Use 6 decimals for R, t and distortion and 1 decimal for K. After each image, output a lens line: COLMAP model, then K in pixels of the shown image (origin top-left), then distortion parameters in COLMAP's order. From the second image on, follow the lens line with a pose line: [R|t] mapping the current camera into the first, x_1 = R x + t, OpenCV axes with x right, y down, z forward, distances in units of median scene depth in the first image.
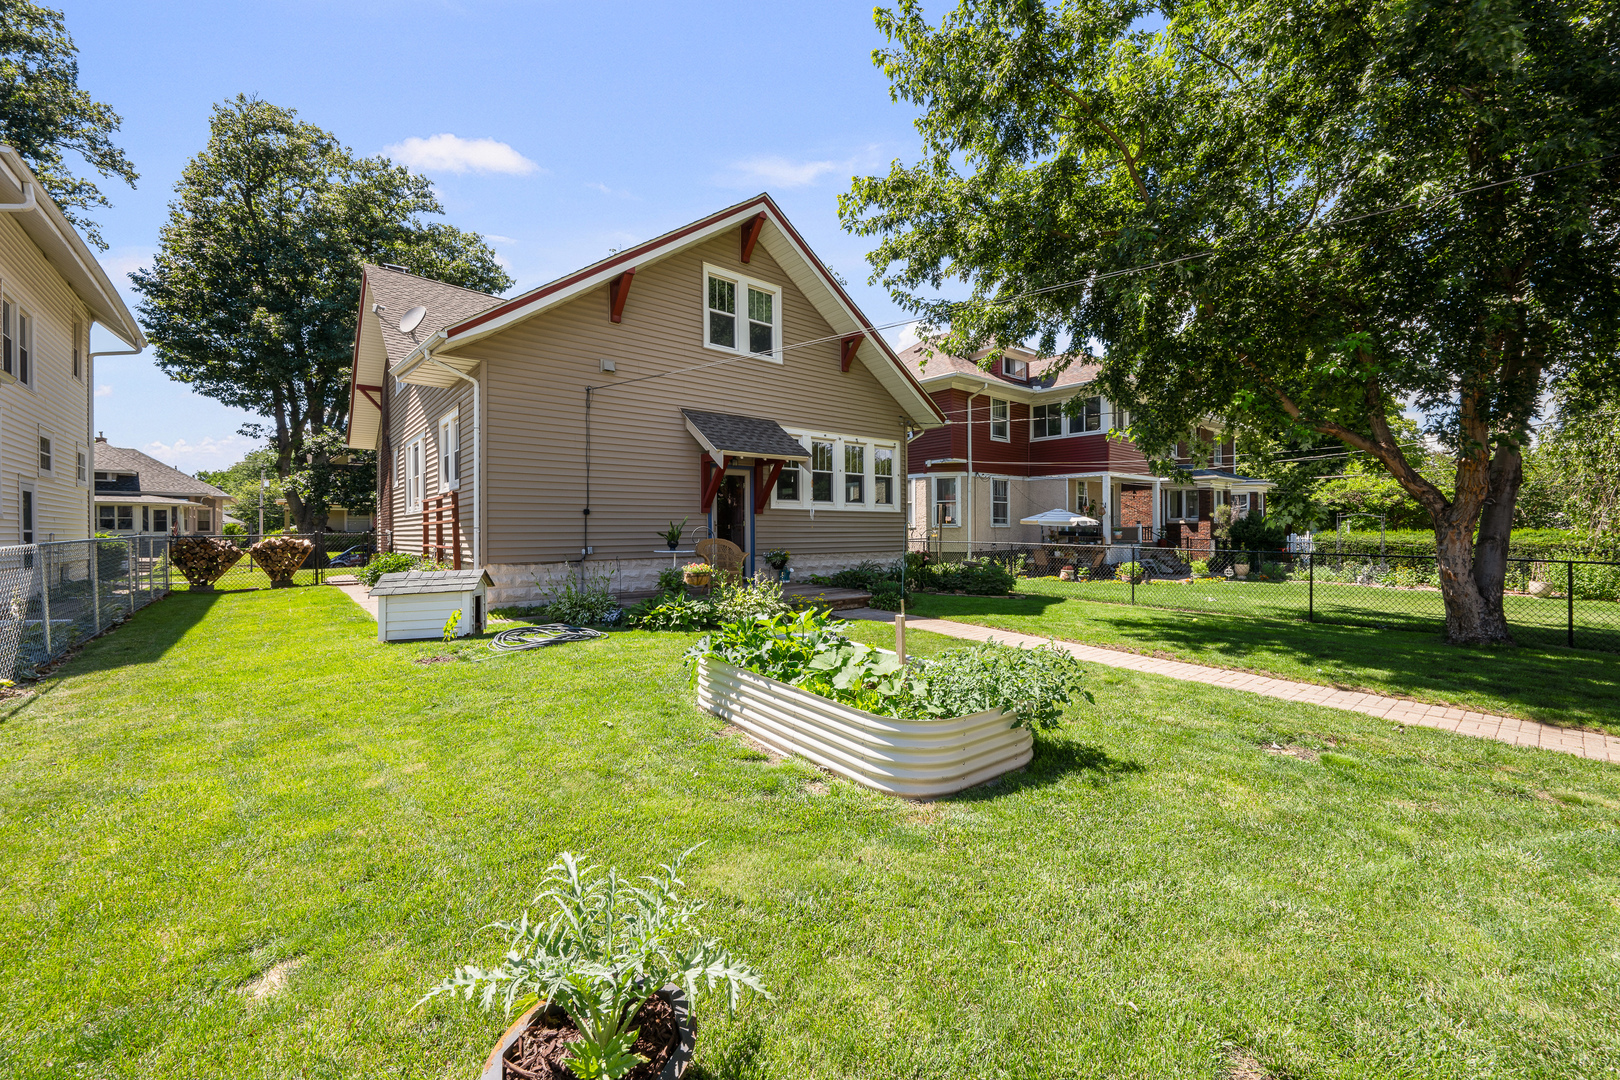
lens RADIAL K [[634.1, 0, 809.1], [0, 634.1, 537.2], [0, 0, 1]] dist [-0.006187, -0.000400]
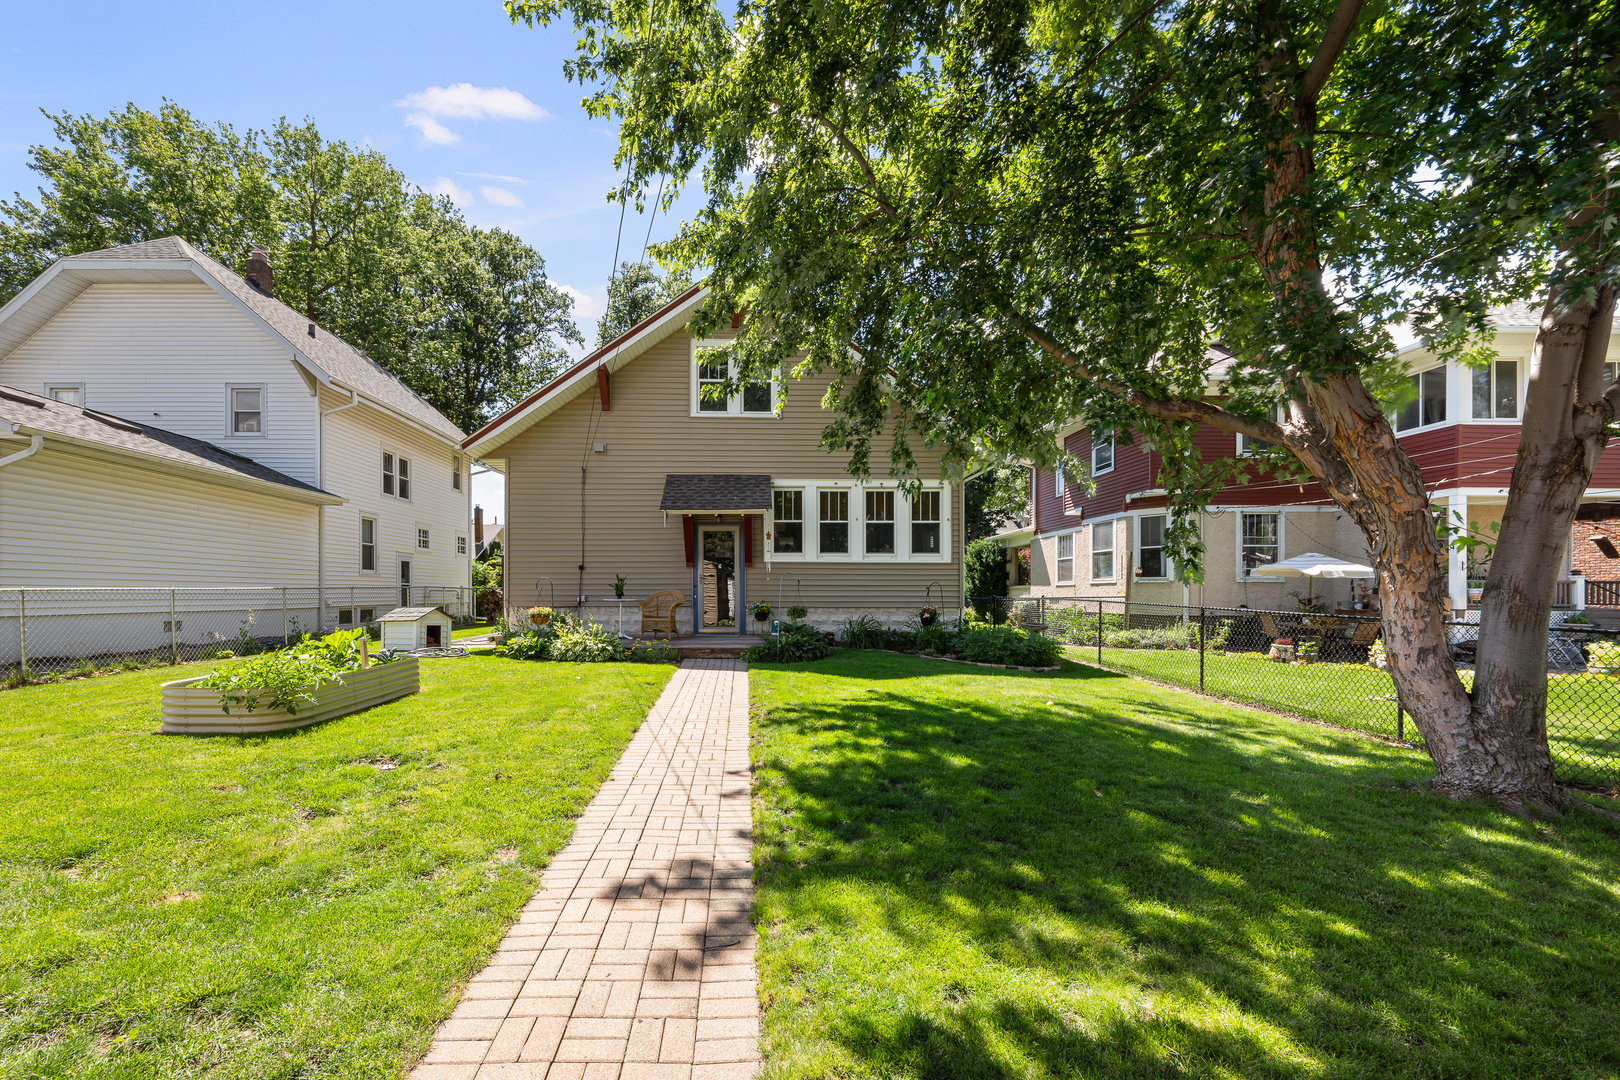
lens RADIAL K [[675.2, 0, 756.9], [0, 675.2, 586.3], [0, 0, 1]] dist [0.001328, 0.000026]
pose [[0.787482, -0.000420, -0.616338, 0.569233], [-0.009544, 0.999872, -0.012875, 0.007972], [0.616264, 0.016021, 0.787377, 0.133120]]
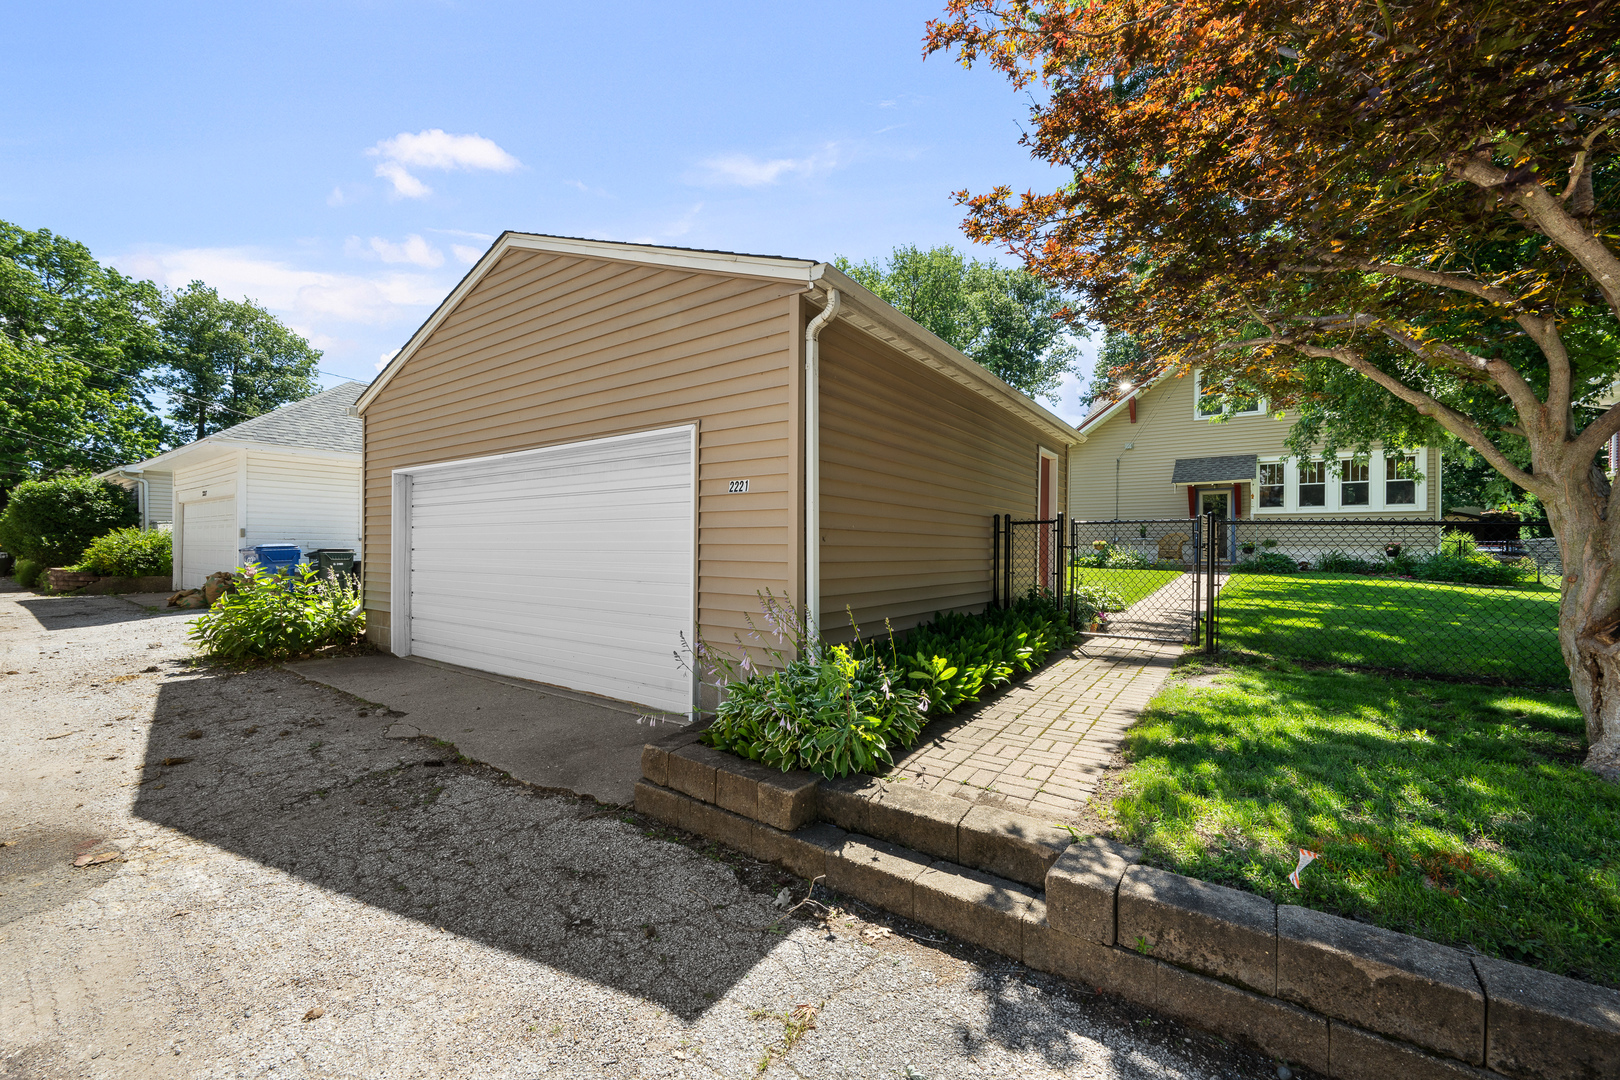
lens RADIAL K [[634.1, 0, 810.5], [0, 634.1, 549.7], [0, 0, 1]] dist [-0.006187, -0.000400]
pose [[0.261346, 0.006343, -0.965224, 1.048324], [-0.018760, 0.999823, 0.001491, 0.053420], [0.965063, 0.017718, 0.261418, -0.366735]]
